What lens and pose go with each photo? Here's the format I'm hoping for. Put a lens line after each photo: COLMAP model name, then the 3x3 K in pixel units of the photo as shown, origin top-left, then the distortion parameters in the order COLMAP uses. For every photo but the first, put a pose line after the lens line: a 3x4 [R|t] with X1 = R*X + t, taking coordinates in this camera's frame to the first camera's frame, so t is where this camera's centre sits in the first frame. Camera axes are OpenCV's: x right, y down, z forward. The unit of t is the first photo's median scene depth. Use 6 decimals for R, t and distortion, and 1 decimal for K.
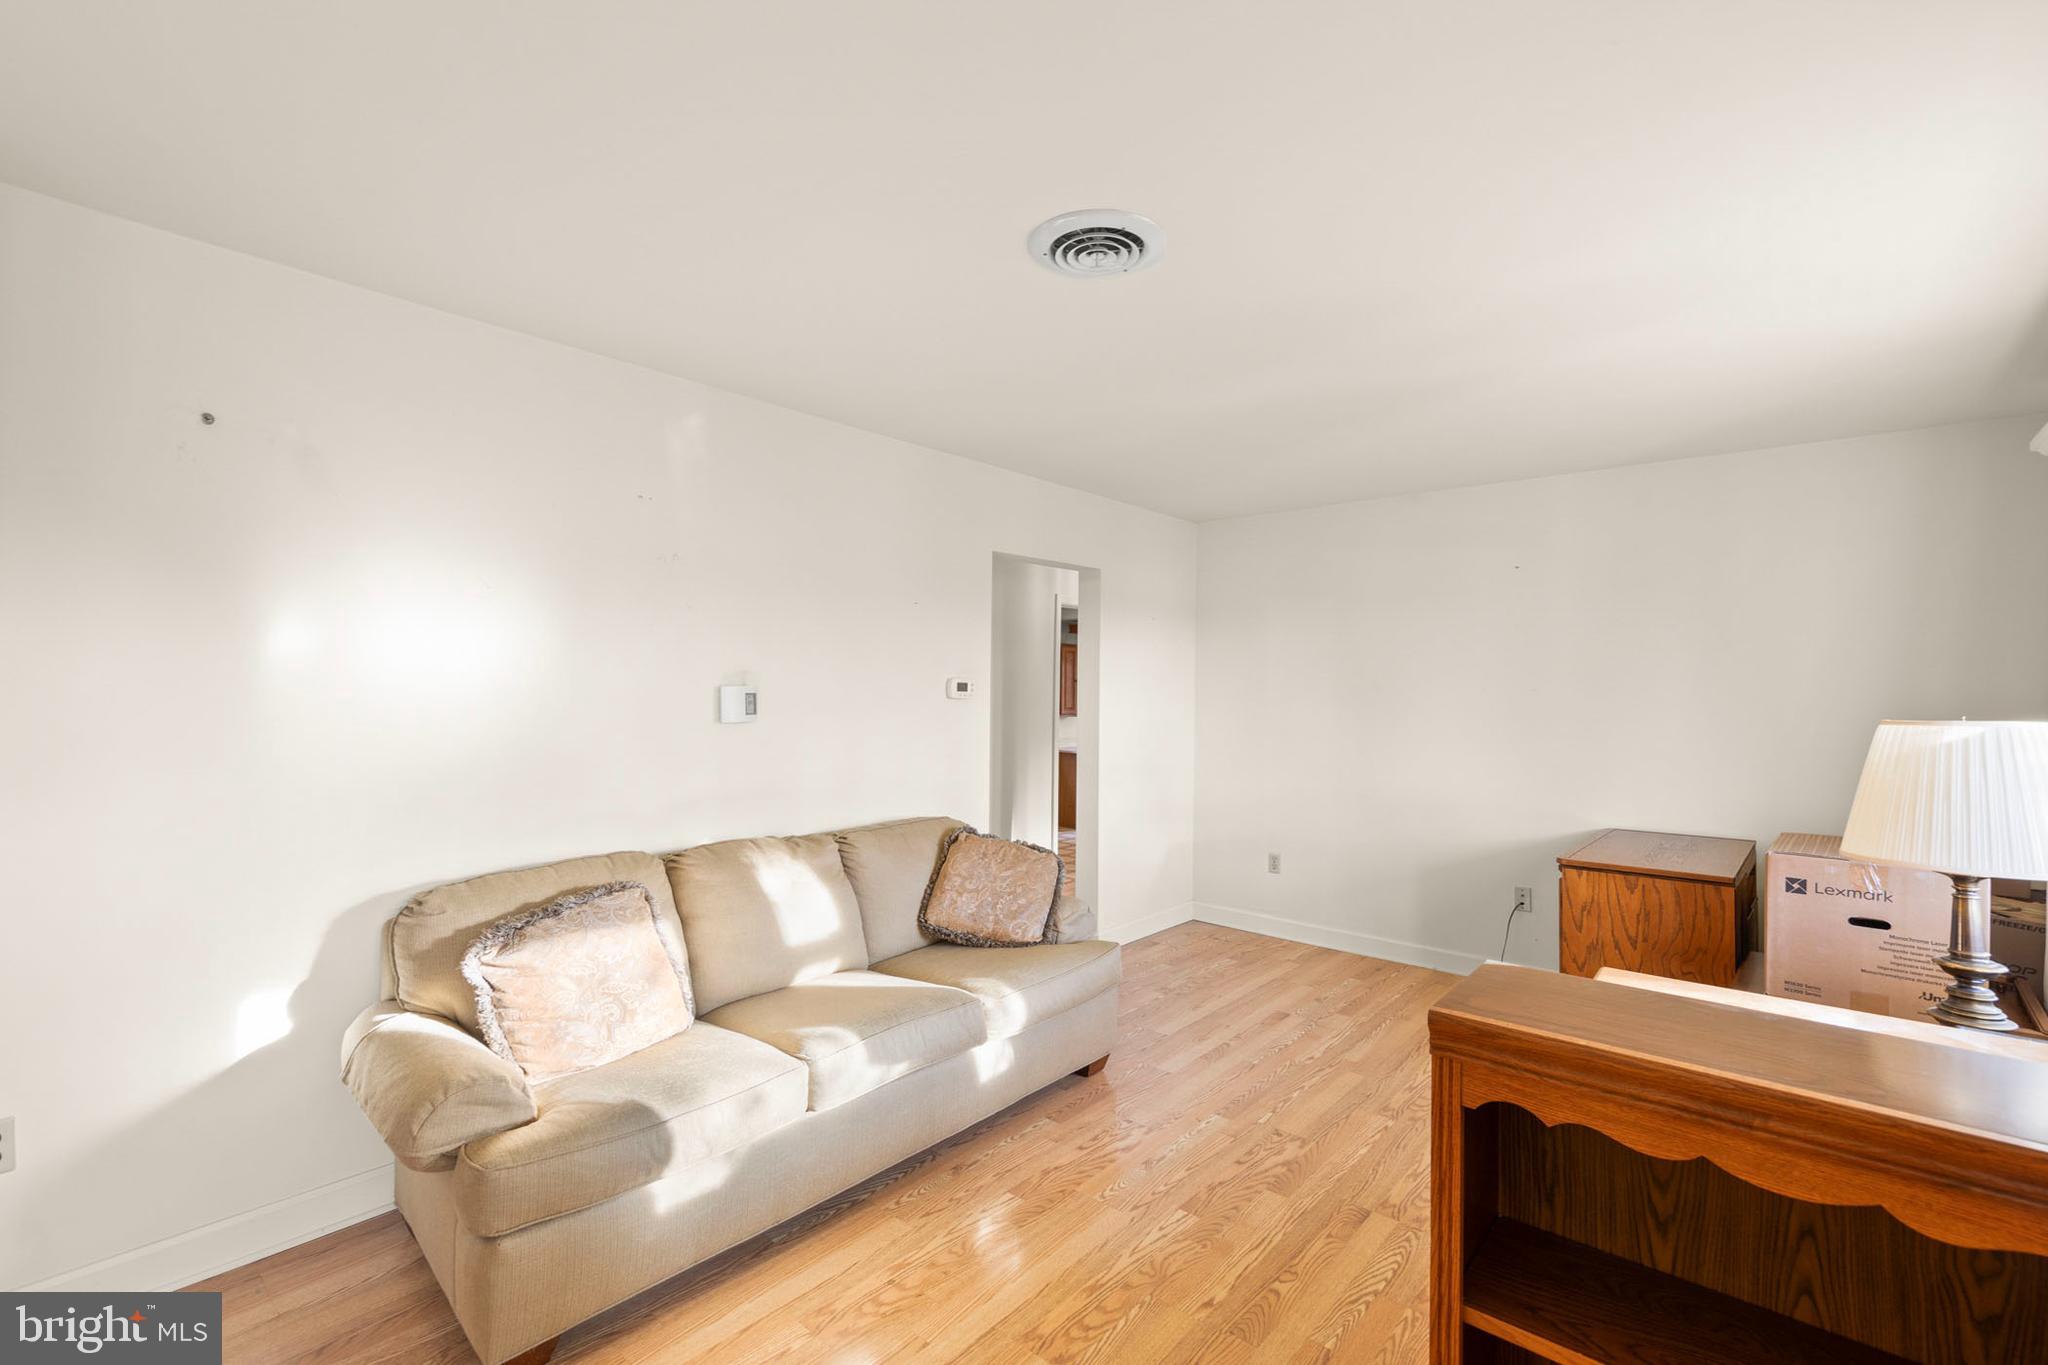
lens RADIAL K [[868.7, 0, 1024.0], [0, 868.7, 682.5], [0, 0, 1]] dist [0.010199, -0.000128]
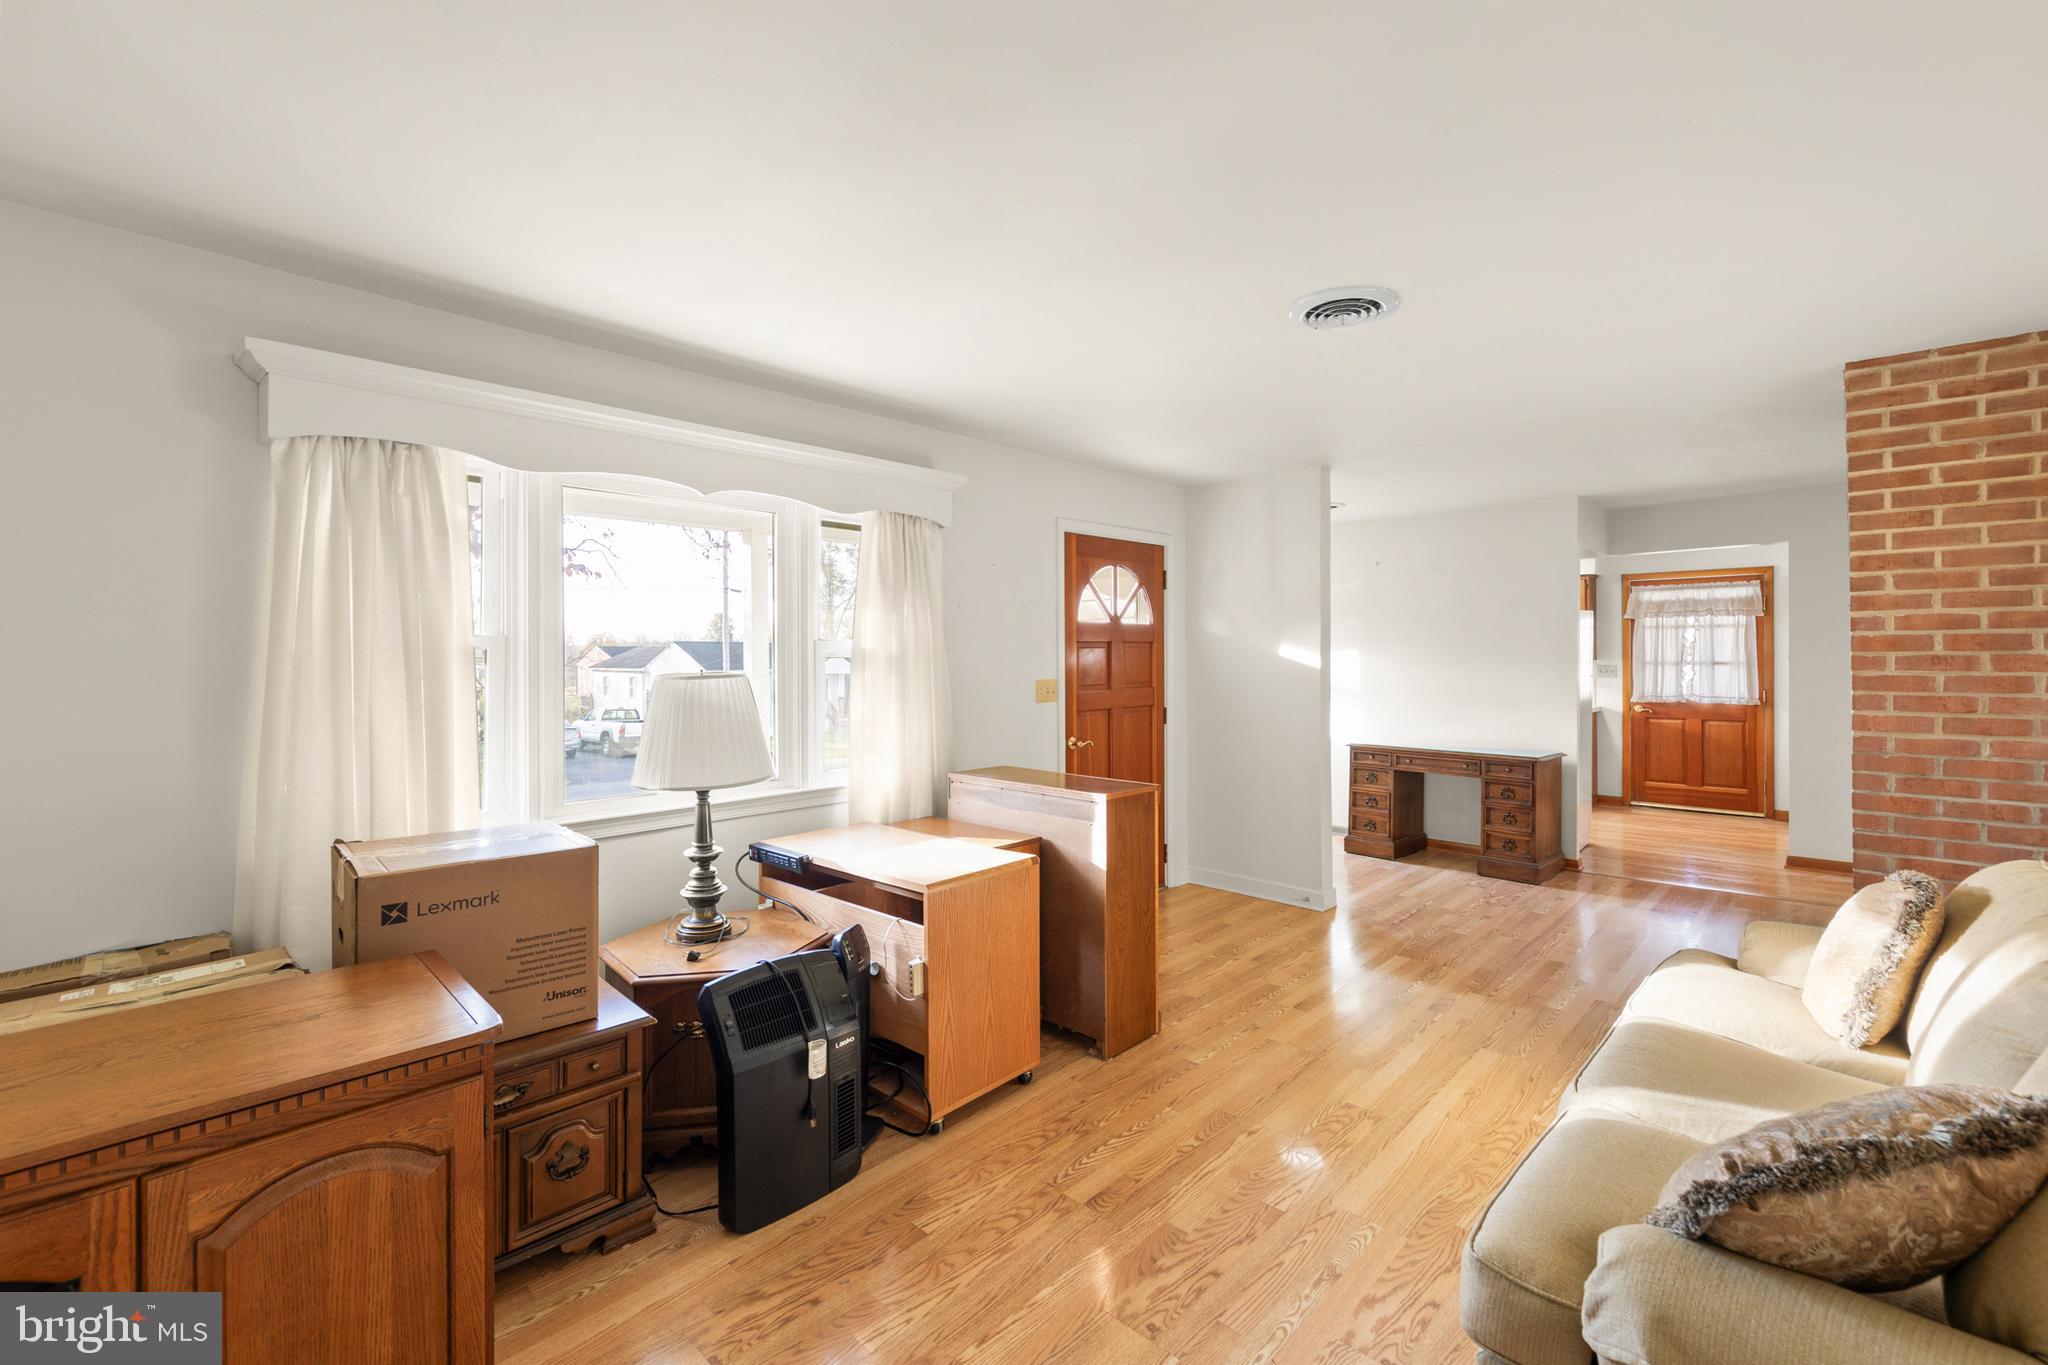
lens RADIAL K [[891.3, 0, 1030.9], [0, 891.3, 642.8], [0, 0, 1]] dist [0.011914, 0.000003]
pose [[-0.999757, -0.012946, 0.017819, 0.393861], [-0.013125, 0.999864, -0.009969, -0.001493], [-0.017688, -0.010201, -0.999792, 1.759591]]
